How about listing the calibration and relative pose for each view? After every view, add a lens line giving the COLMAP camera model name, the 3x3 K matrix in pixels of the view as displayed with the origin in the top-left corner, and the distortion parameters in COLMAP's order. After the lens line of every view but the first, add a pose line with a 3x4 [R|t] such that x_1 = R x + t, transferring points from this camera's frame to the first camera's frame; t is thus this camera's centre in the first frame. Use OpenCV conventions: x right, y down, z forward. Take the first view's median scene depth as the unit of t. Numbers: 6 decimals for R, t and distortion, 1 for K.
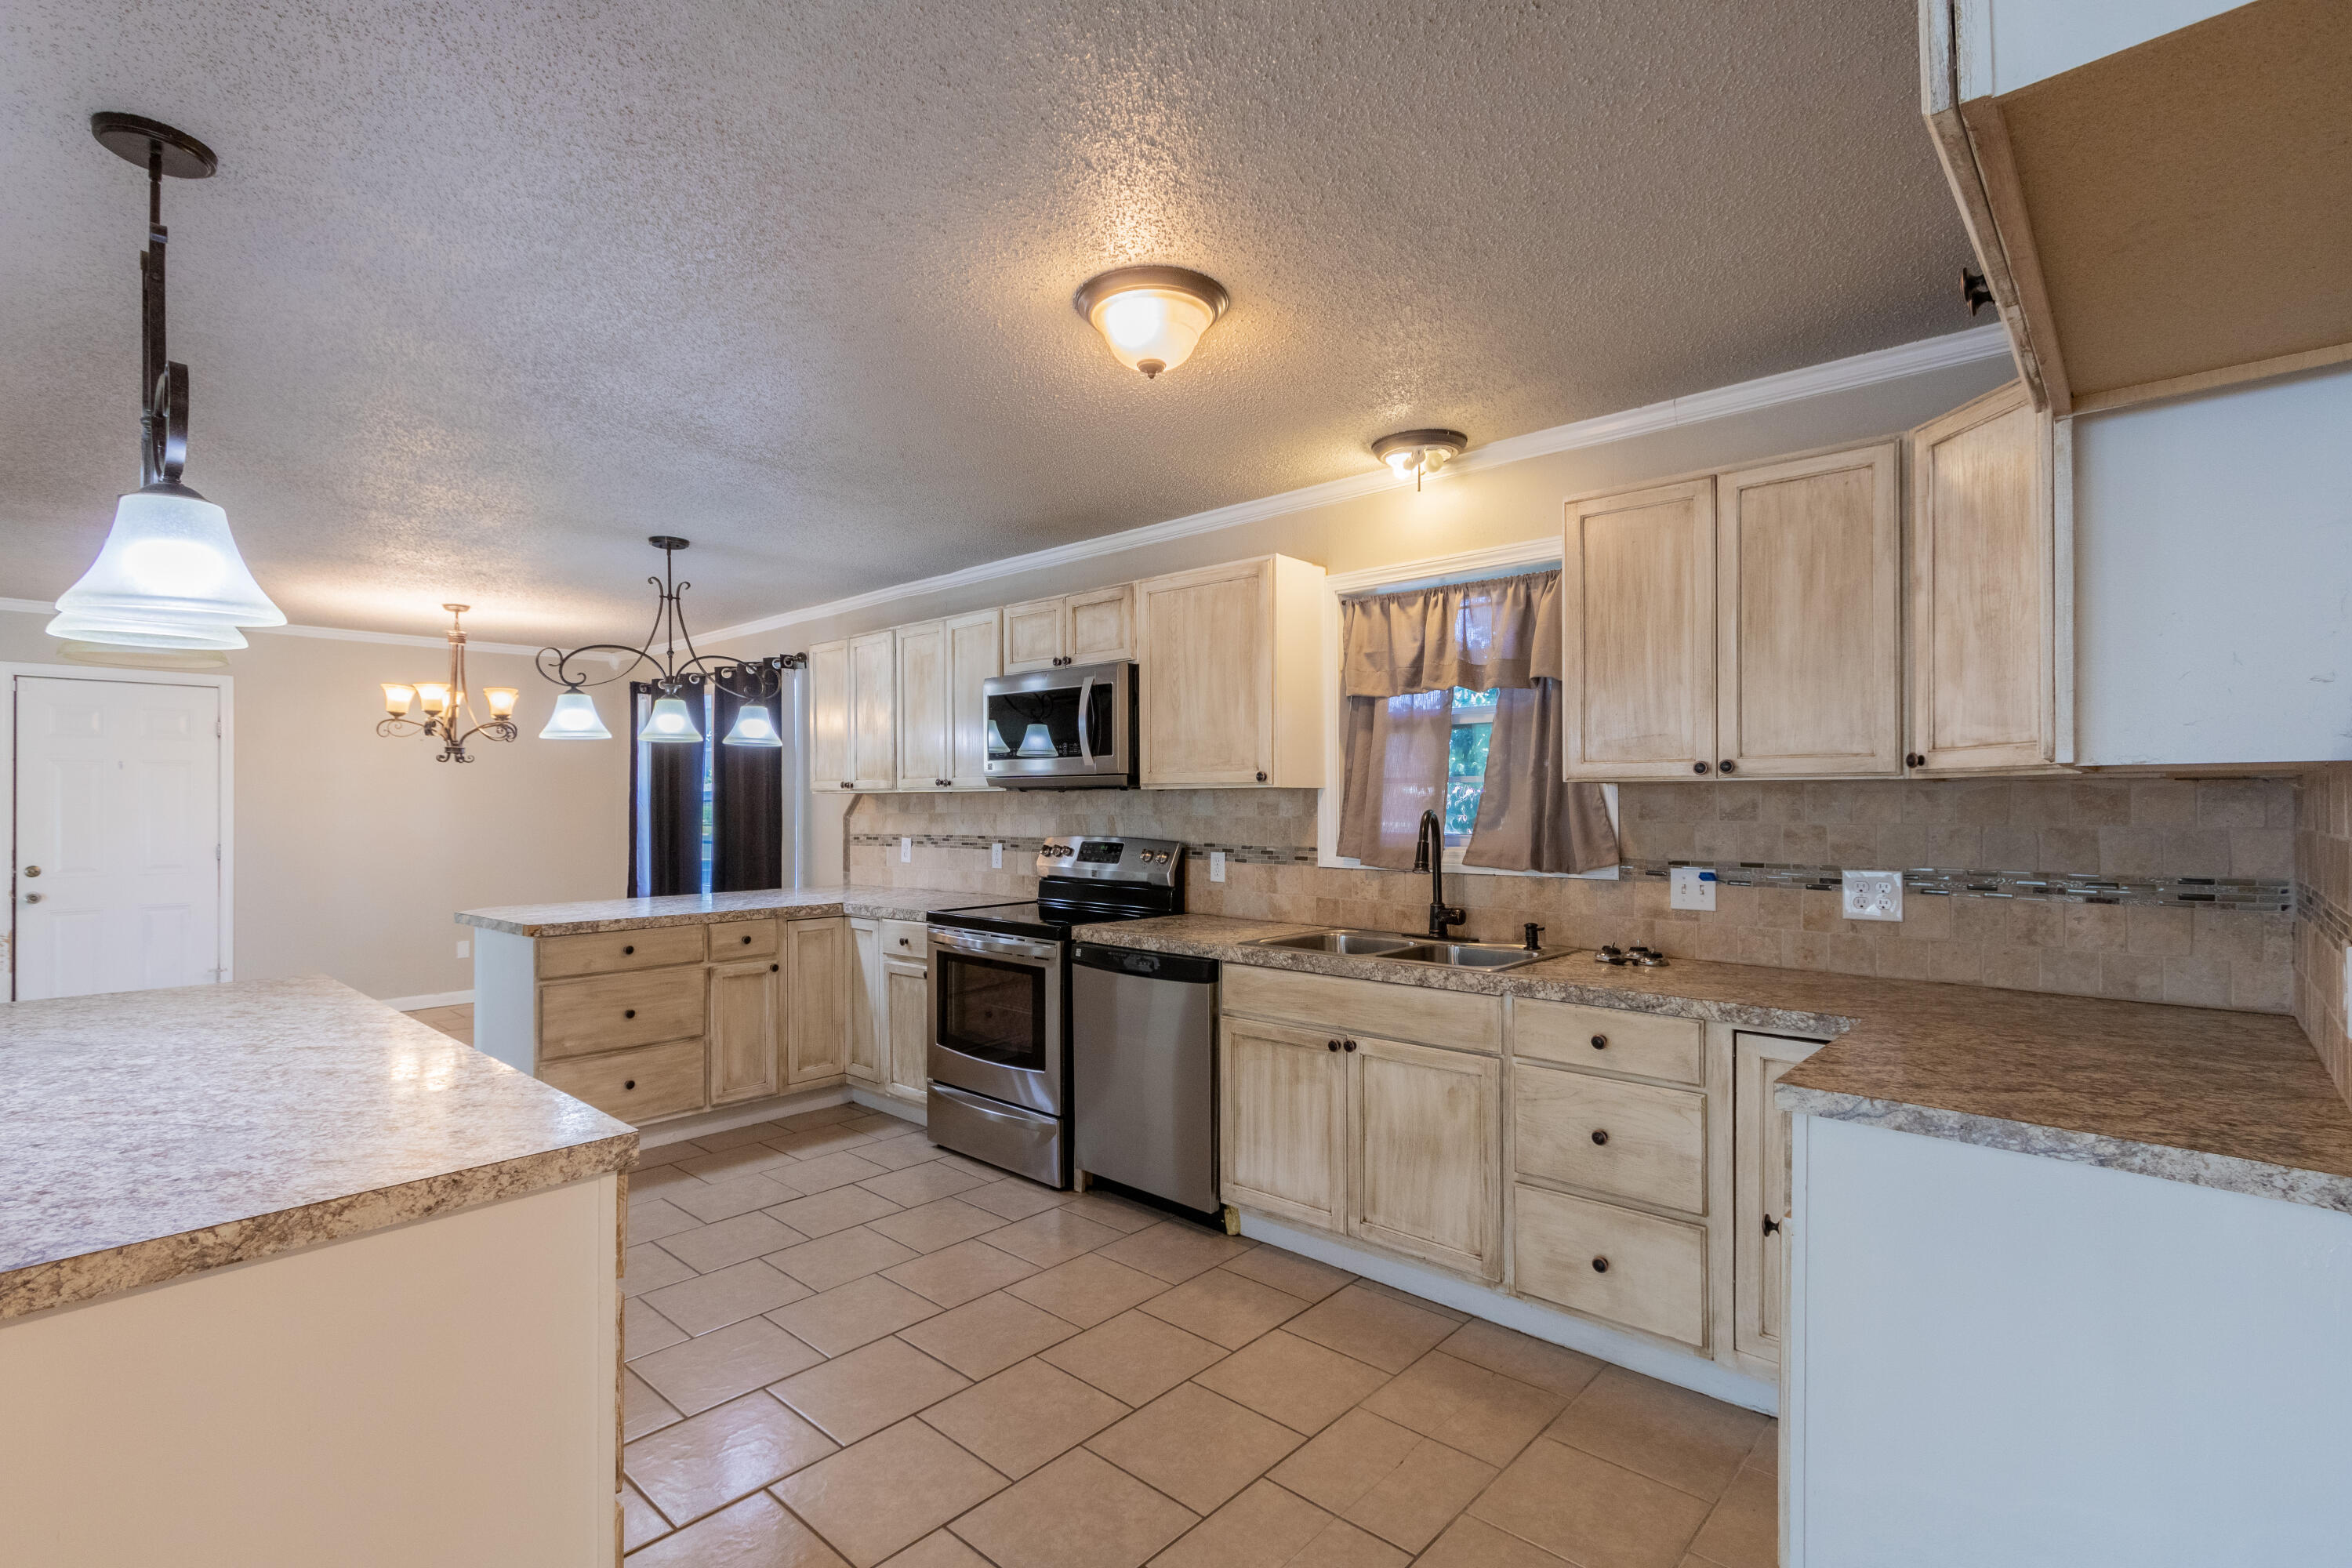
lens RADIAL K [[1095.9, 0, 1137.4], [0, 1095.9, 786.3], [0, 0, 1]] dist [0.004381, -0.000545]
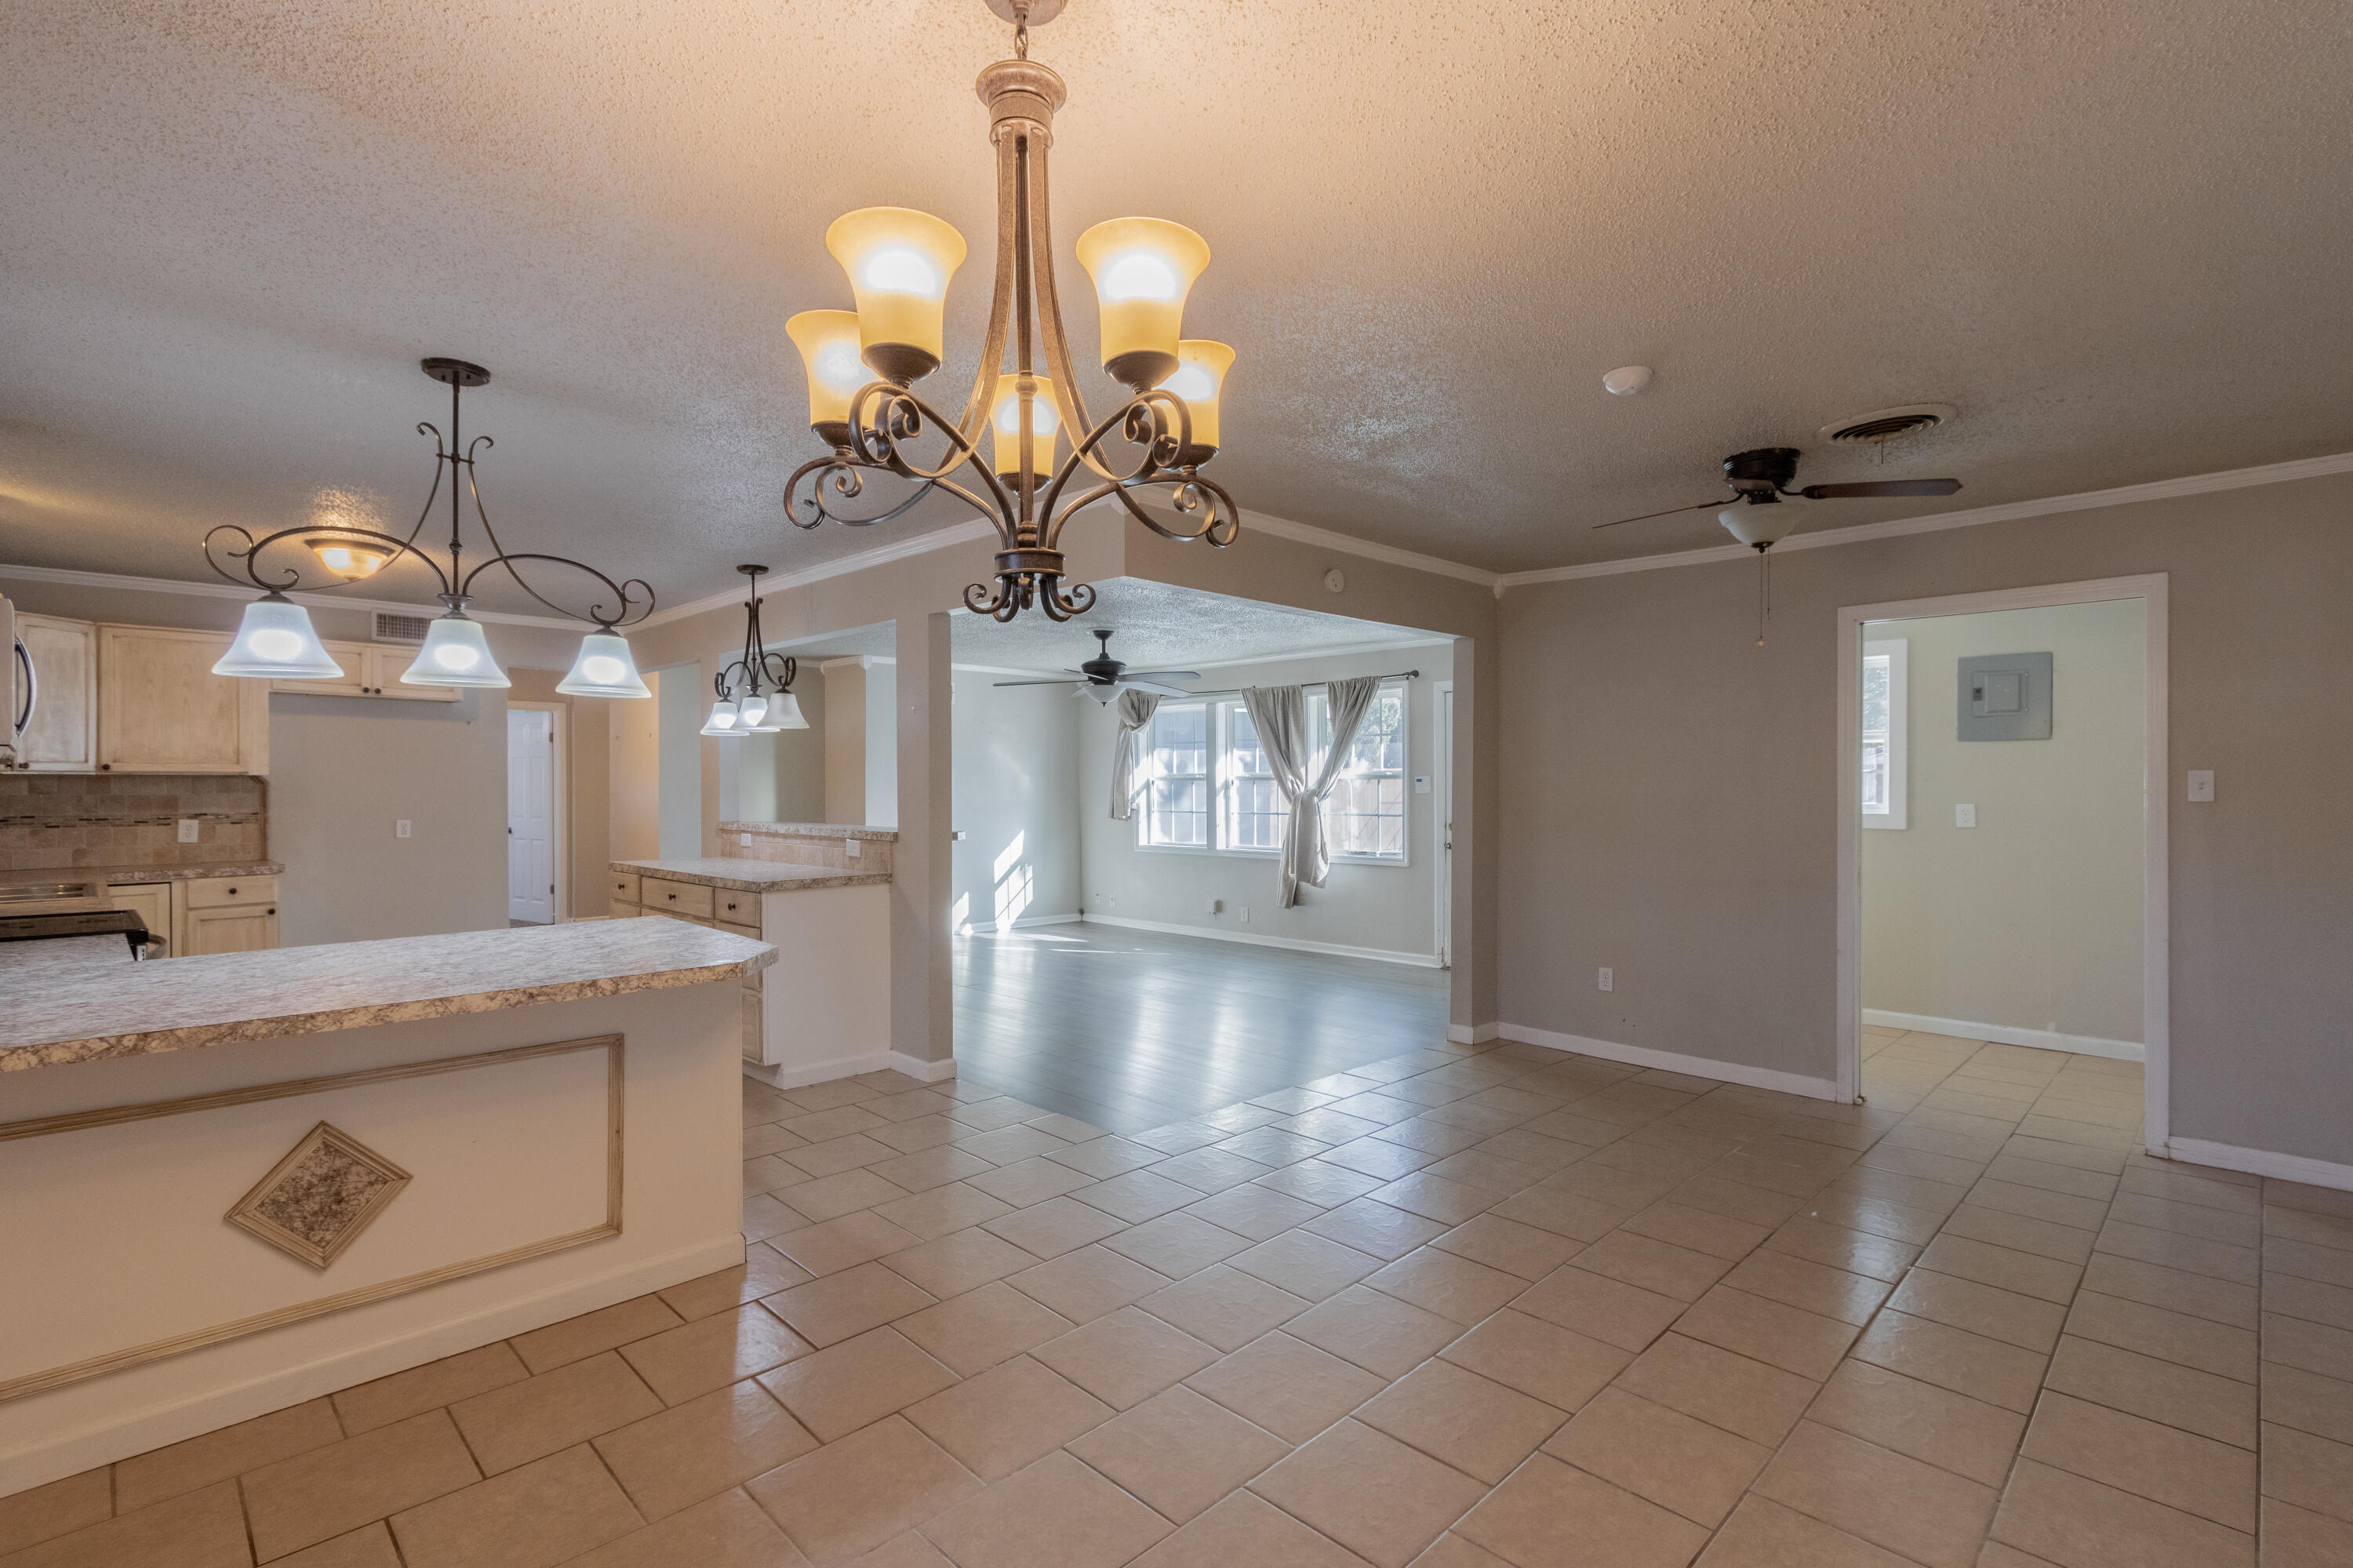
lens RADIAL K [[1096.4, 0, 1171.3], [0, 1096.4, 793.6], [0, 0, 1]] dist [0.004381, -0.000545]
pose [[-0.999525, 0.001039, 0.030799, -1.036660], [0.000814, 0.999973, -0.007307, 0.031219], [-0.030806, -0.007278, -0.999499, 1.956817]]
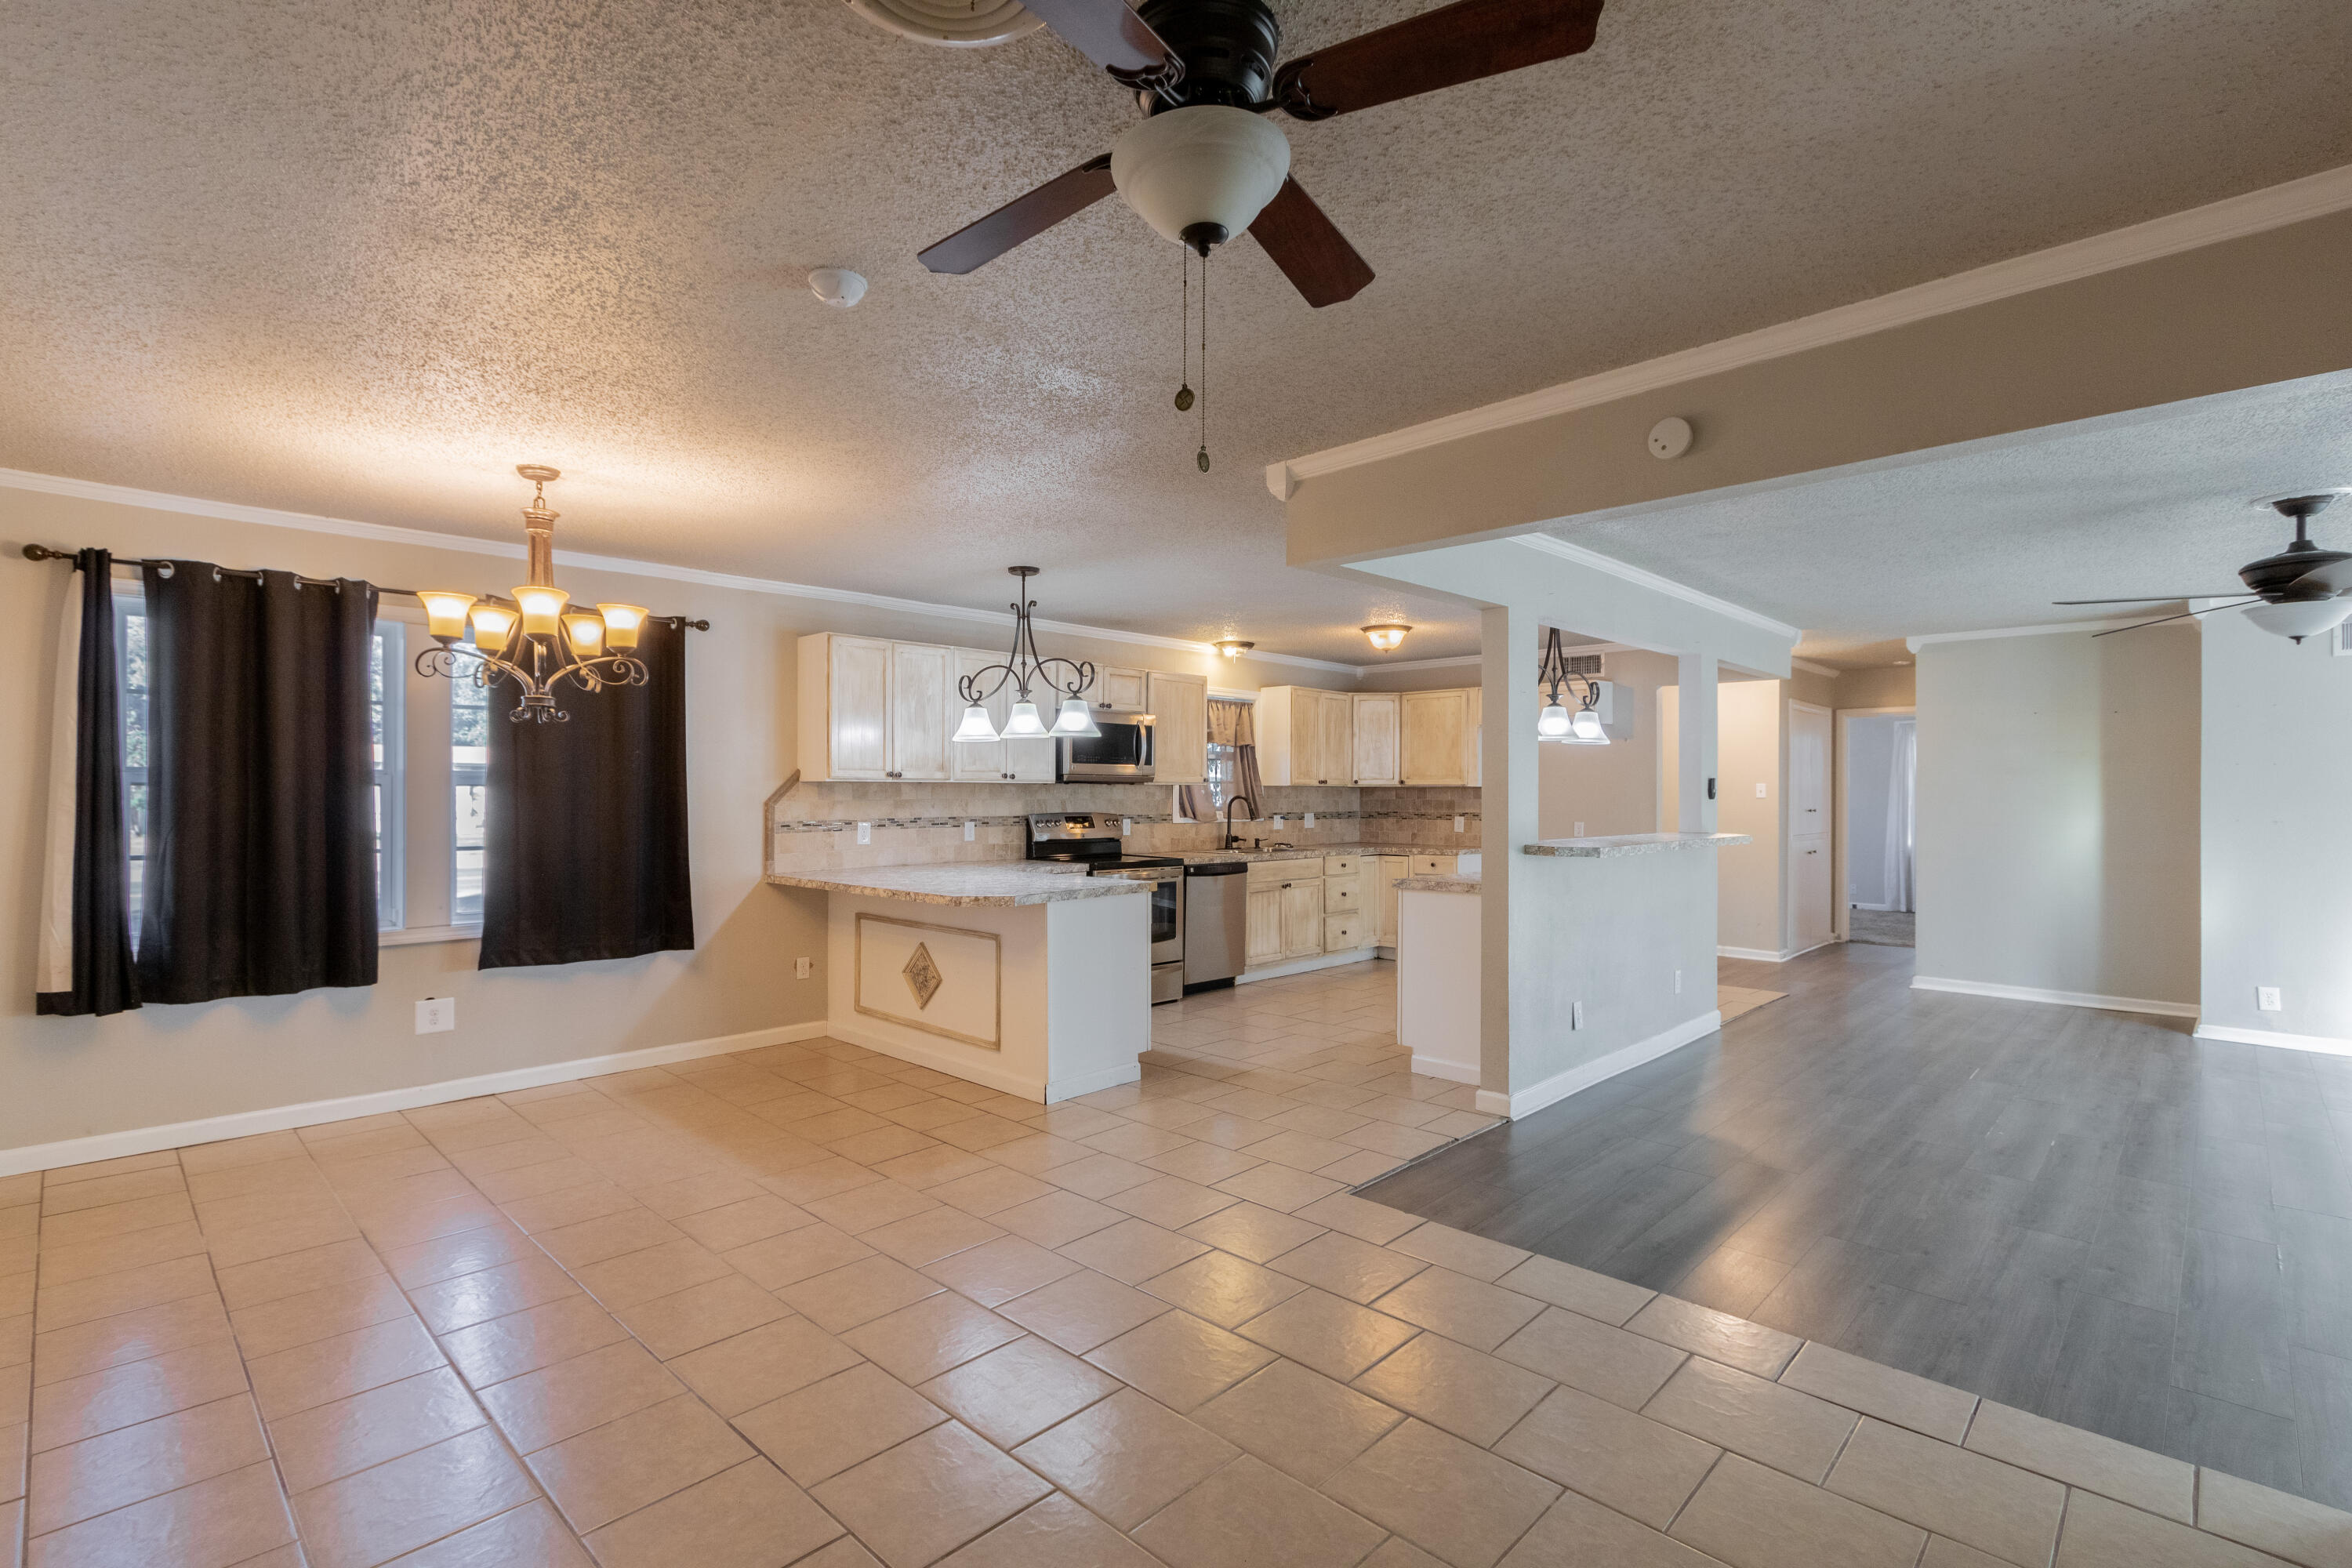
lens RADIAL K [[1095.9, 0, 1166.9], [0, 1095.9, 782.7], [0, 0, 1]] dist [0.004381, -0.000545]
pose [[0.019976, 0.010828, 0.999742, -1.940153], [-0.018111, 0.999781, -0.010467, 0.019370], [-0.999636, -0.017898, 0.020168, 0.988595]]
